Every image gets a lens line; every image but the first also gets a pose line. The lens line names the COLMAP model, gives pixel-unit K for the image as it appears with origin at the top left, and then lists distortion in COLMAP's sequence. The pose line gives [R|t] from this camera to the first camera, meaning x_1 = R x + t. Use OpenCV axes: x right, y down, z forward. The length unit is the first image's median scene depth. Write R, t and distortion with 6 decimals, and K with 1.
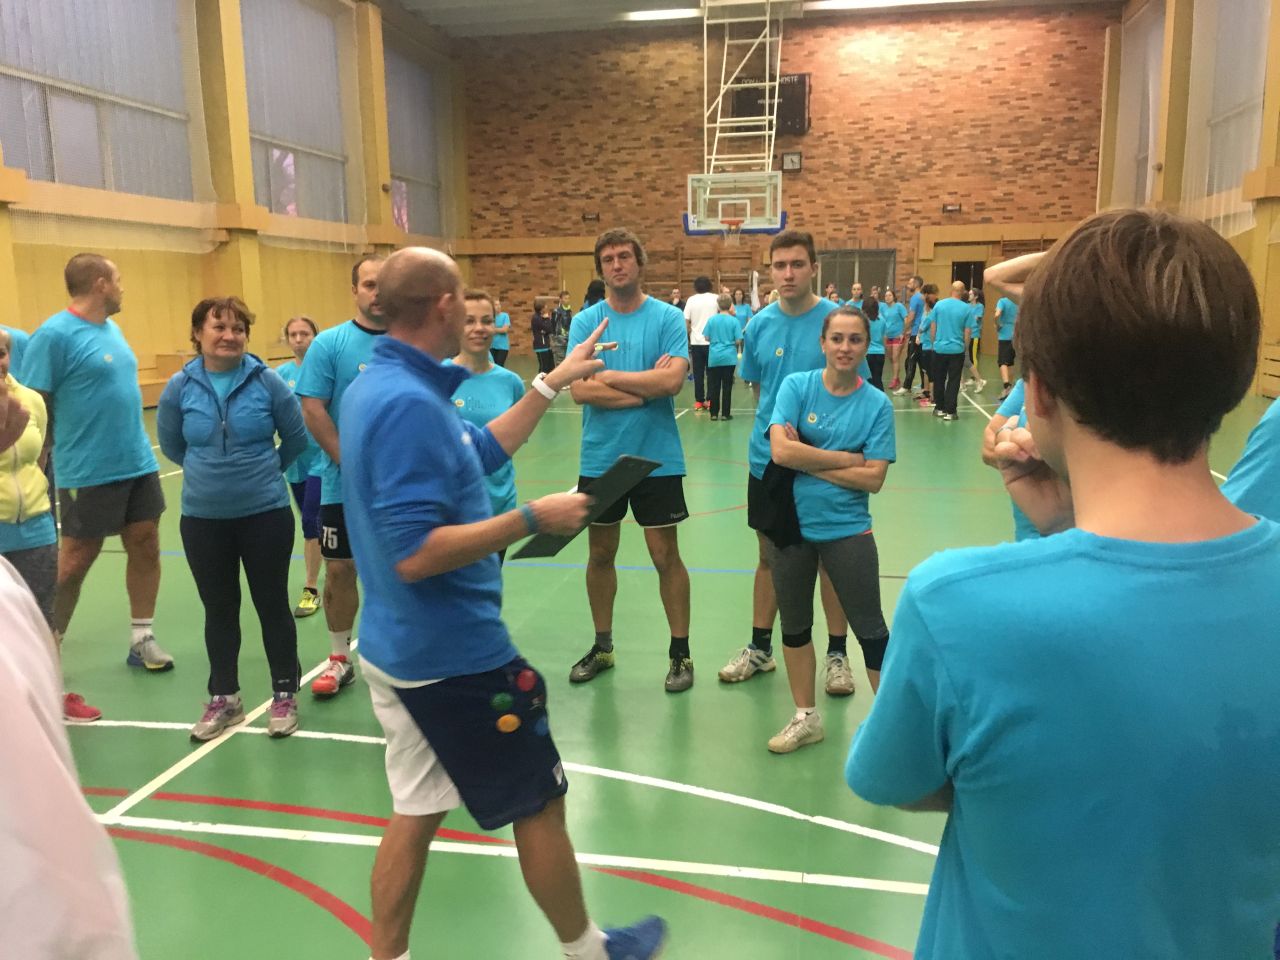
lens RADIAL K [[1086.3, 0, 636.7], [0, 1086.3, 467.0], [0, 0, 1]] dist [0.072876, -0.087446]
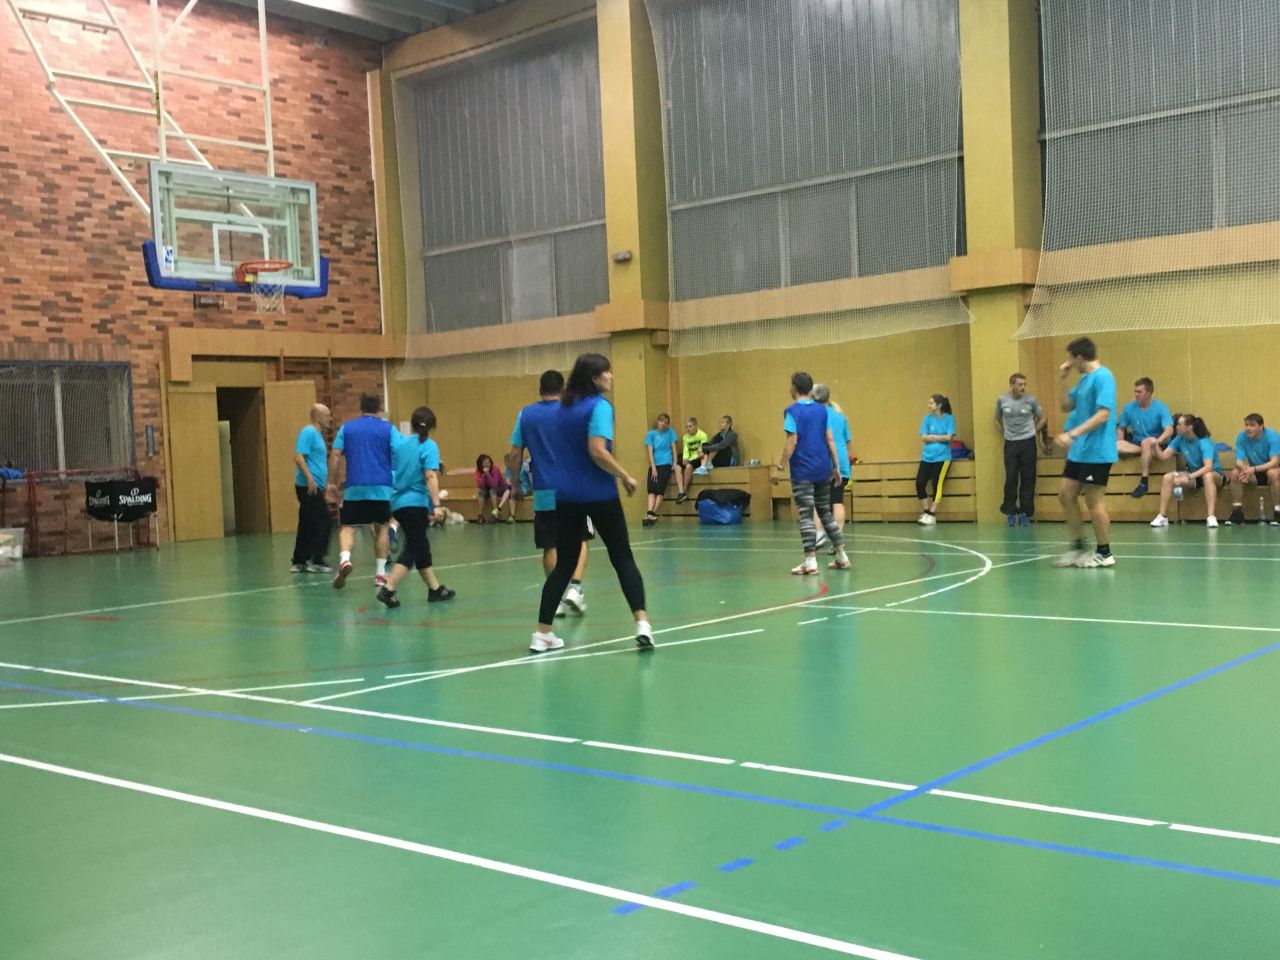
lens RADIAL K [[1444.6, 0, 642.3], [0, 1444.6, 485.5], [0, 0, 1]] dist [0.048868, 0.000000]
pose [[0.505197, -0.033033, 0.862372, -0.295556], [0.171614, 0.983156, -0.062877, -0.041364], [-0.845769, 0.179761, 0.502356, 0.401685]]
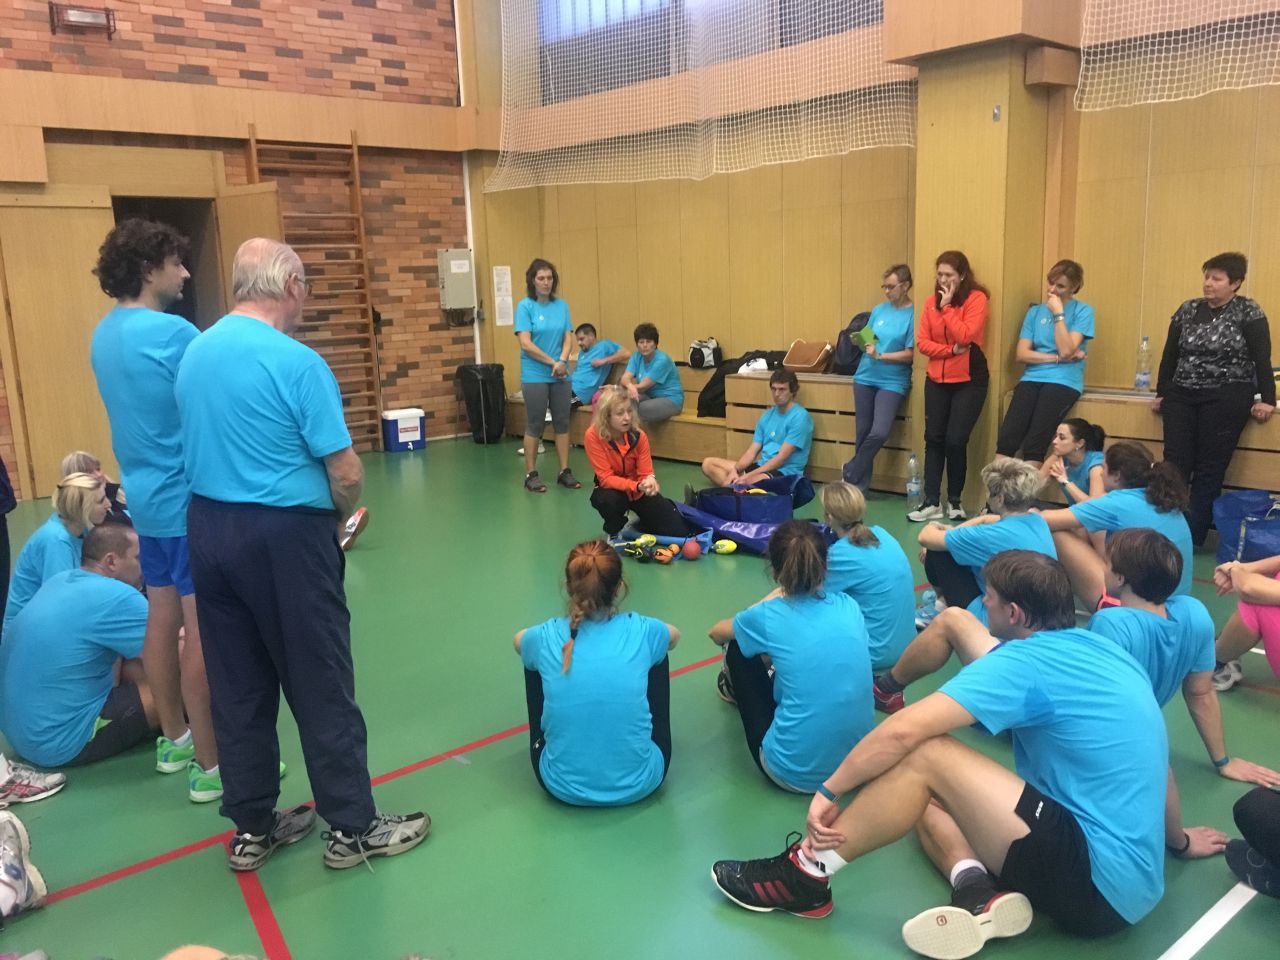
lens RADIAL K [[1086.3, 0, 637.3], [0, 1086.3, 481.8], [0, 0, 1]] dist [0.072876, -0.087446]
pose [[0.620408, -0.153825, 0.769046, 0.126538], [0.148899, 0.985845, 0.077069, -0.108950], [-0.770015, 0.066696, 0.634531, 0.691401]]
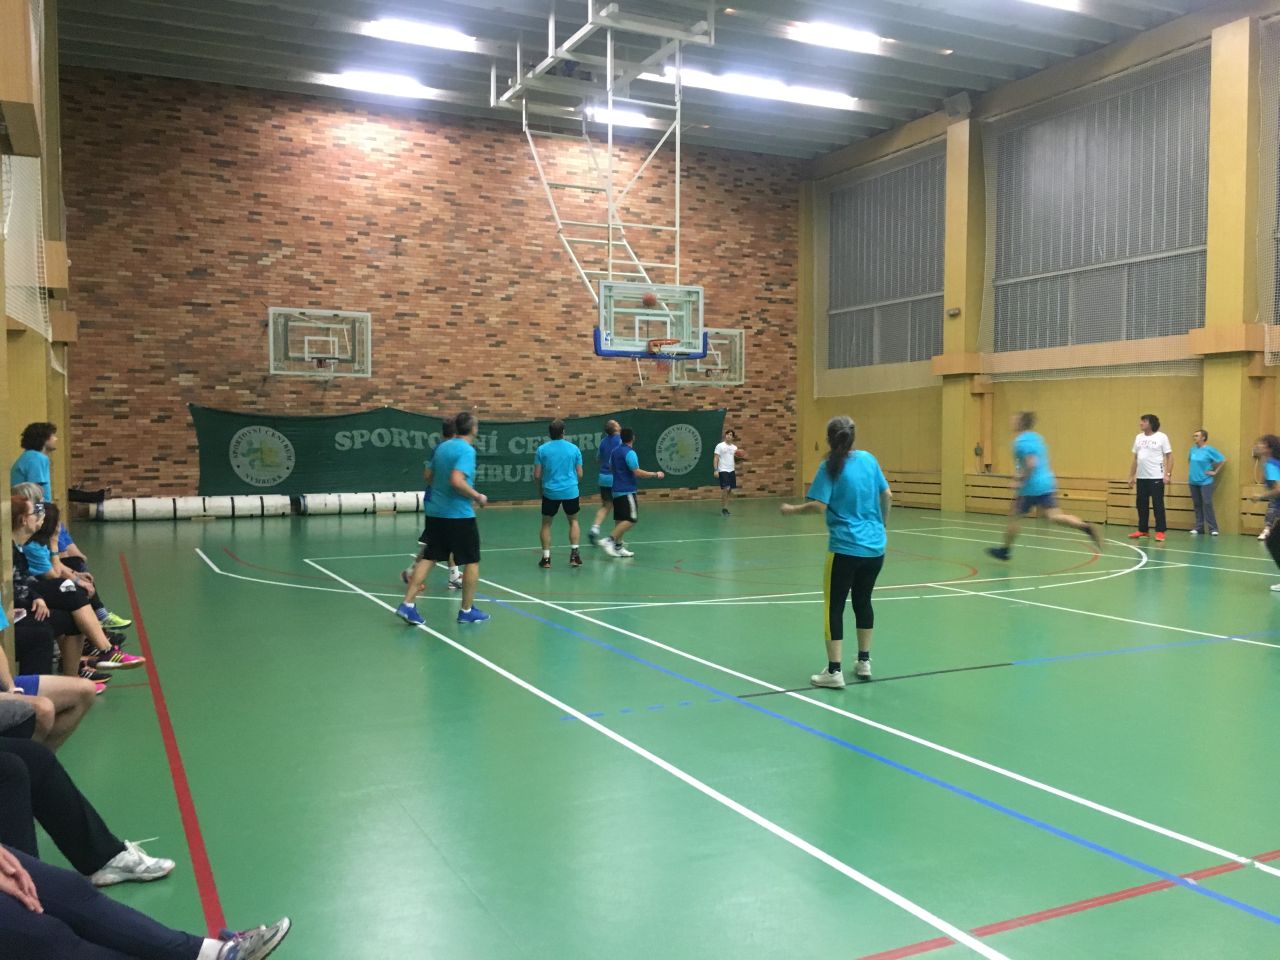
lens RADIAL K [[1086.3, 0, 631.0], [0, 1086.3, 475.6], [0, 0, 1]] dist [0.072876, -0.087446]
pose [[0.807297, -0.006846, 0.590106, -0.299342], [0.079704, 0.992036, -0.097531, -0.038441], [-0.584738, 0.125770, 0.801413, 0.286529]]
